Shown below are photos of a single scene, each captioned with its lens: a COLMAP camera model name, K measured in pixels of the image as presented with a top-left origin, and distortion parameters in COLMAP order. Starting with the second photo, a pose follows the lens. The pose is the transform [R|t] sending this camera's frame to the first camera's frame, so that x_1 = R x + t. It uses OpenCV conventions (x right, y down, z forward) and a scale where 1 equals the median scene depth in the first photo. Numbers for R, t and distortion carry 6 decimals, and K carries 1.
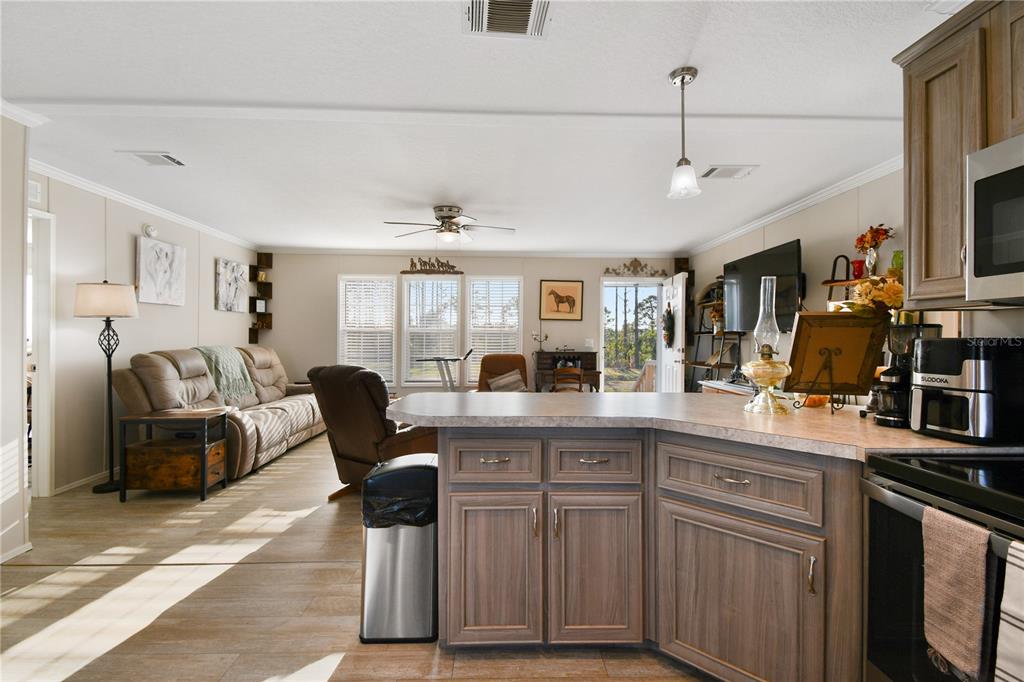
lens RADIAL K [[456.0, 0, 506.5], [0, 456.0, 338.3], [0, 0, 1]] dist [0.028768, -0.011715]
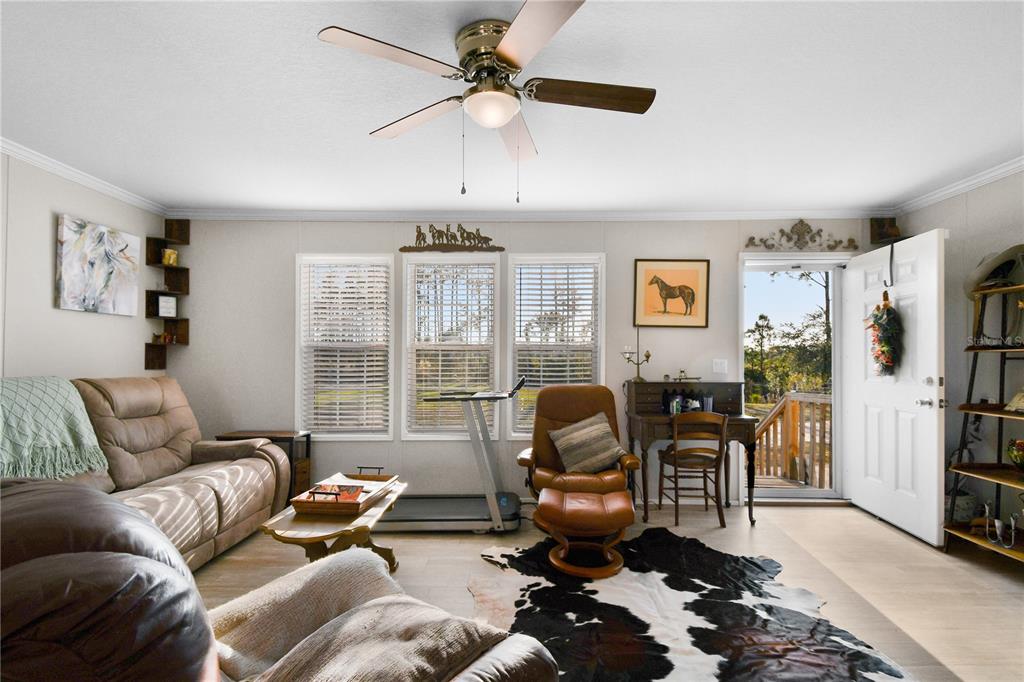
lens RADIAL K [[456.0, 0, 508.5], [0, 456.0, 355.5], [0, 0, 1]] dist [0.028768, -0.011715]
pose [[0.999334, -0.004081, -0.036268, -0.082424], [0.003850, 0.999972, -0.006431, -0.000926], [0.036293, 0.006287, 0.999321, 0.492765]]
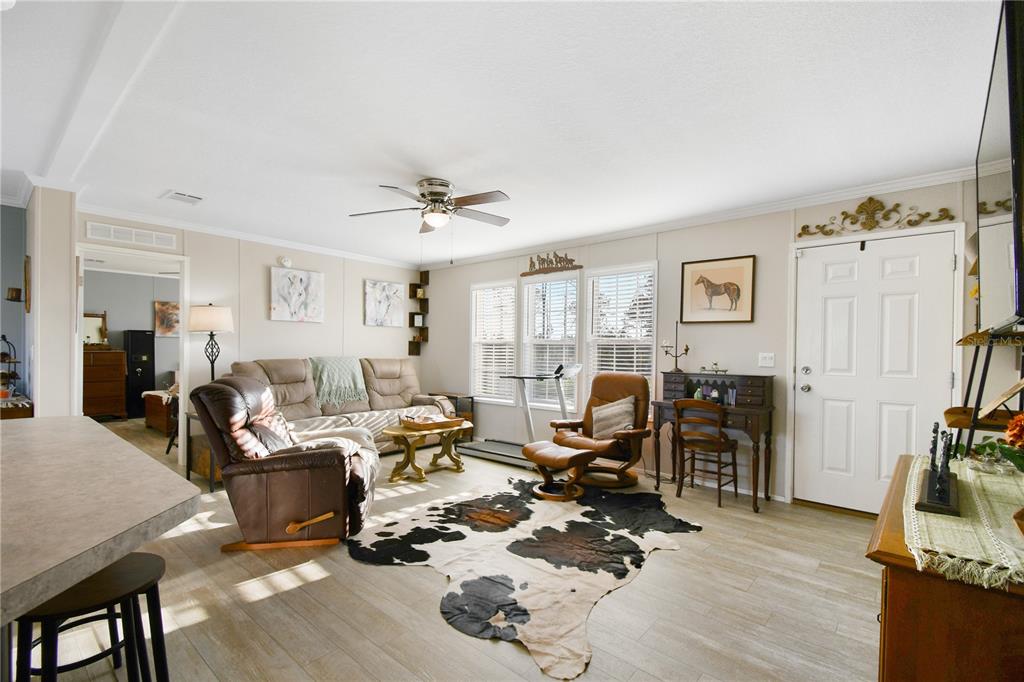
lens RADIAL K [[456.0, 0, 507.6], [0, 456.0, 349.9], [0, 0, 1]] dist [0.028768, -0.011715]
pose [[0.737817, 0.001906, -0.674998, 0.405751], [-0.006572, 0.999969, -0.004360, 0.002271], [0.674969, 0.007653, 0.737807, 0.417869]]
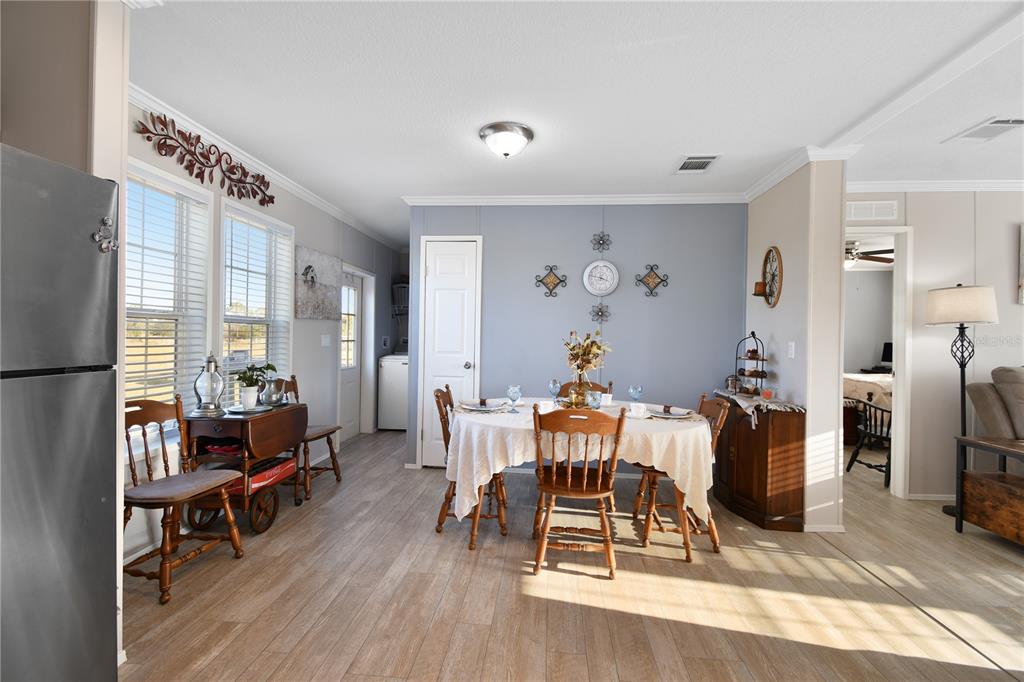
lens RADIAL K [[456.0, 0, 517.3], [0, 456.0, 337.4], [0, 0, 1]] dist [0.028768, -0.011715]
pose [[-0.080985, -0.009138, -0.996673, 0.078219], [-0.014511, 0.999863, -0.007988, 0.000624], [0.996610, 0.013815, -0.081106, 0.139987]]
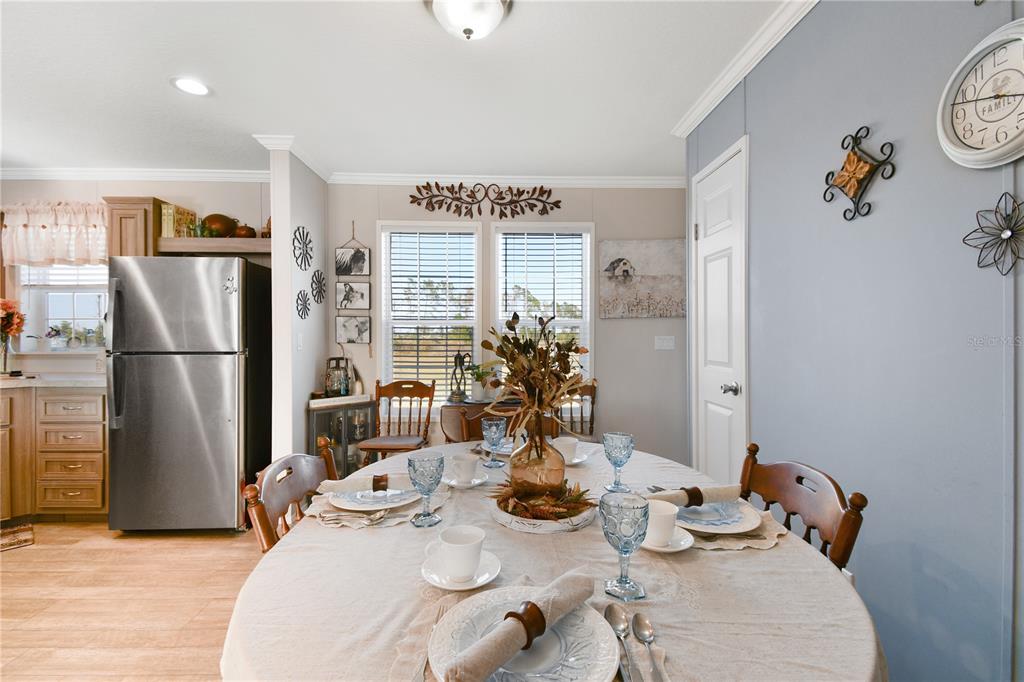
lens RADIAL K [[456.0, 0, 501.5], [0, 456.0, 338.5], [0, 0, 1]] dist [0.028768, -0.011715]
pose [[-0.999848, -0.008247, -0.015340, -0.469217], [-0.008280, 0.999963, 0.002140, -0.001063], [0.015322, 0.002267, -0.999880, 0.410462]]
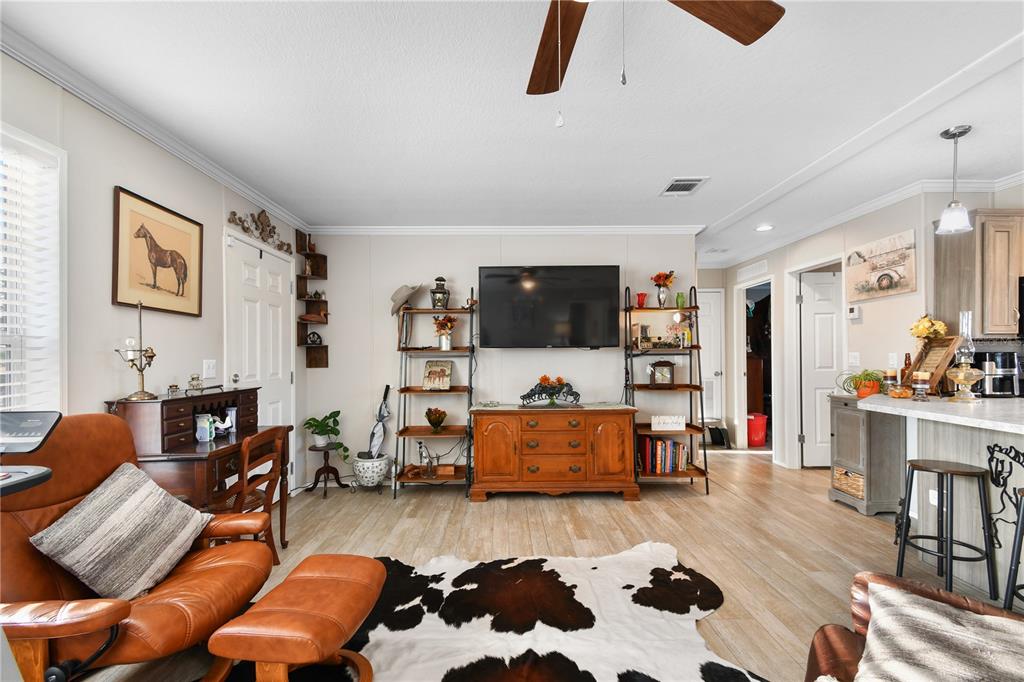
lens RADIAL K [[456.0, 0, 513.1], [0, 456.0, 354.4], [0, 0, 1]] dist [0.028768, -0.011715]
pose [[-0.003980, -0.004383, 0.999982, -0.323191], [0.008456, 0.999954, 0.004417, -0.004597], [-0.999956, 0.008473, -0.003943, 0.864318]]
